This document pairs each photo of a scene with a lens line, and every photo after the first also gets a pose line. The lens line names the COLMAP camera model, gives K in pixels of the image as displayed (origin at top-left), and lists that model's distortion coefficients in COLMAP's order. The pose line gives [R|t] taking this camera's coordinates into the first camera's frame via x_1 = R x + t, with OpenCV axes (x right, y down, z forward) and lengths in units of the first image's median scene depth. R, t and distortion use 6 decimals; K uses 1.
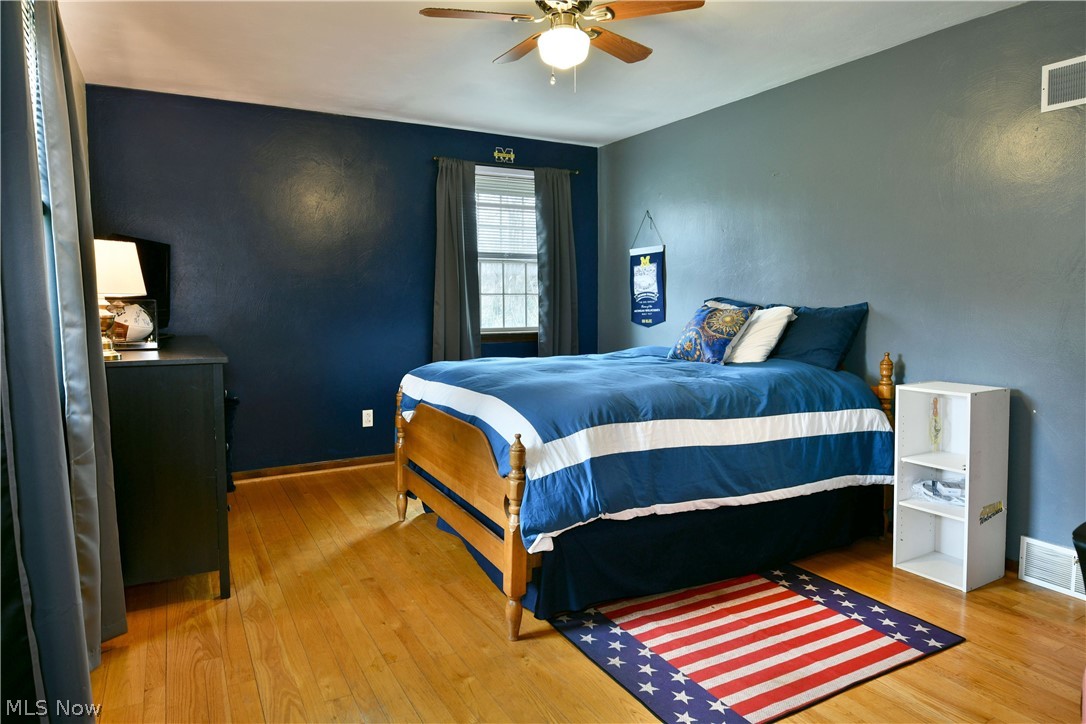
lens RADIAL K [[672.2, 0, 538.3], [0, 672.2, 354.5], [0, 0, 1]] dist [-0.016062, -0.001327]
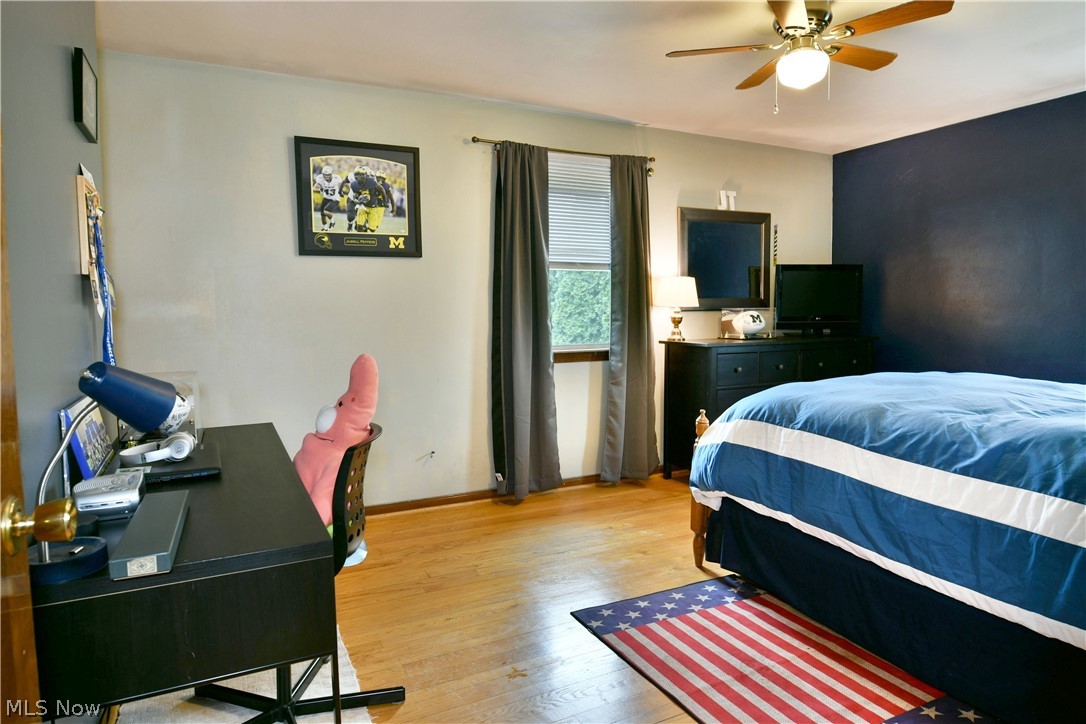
lens RADIAL K [[656.7, 0, 543.0], [0, 656.7, 362.0], [0, 0, 1]] dist [-0.015615, 0.000902]
pose [[-0.029467, 0.076825, -0.996609, 1.154345], [-0.089890, 0.992799, 0.079189, -0.044925], [0.995516, 0.091918, -0.022349, 0.647299]]
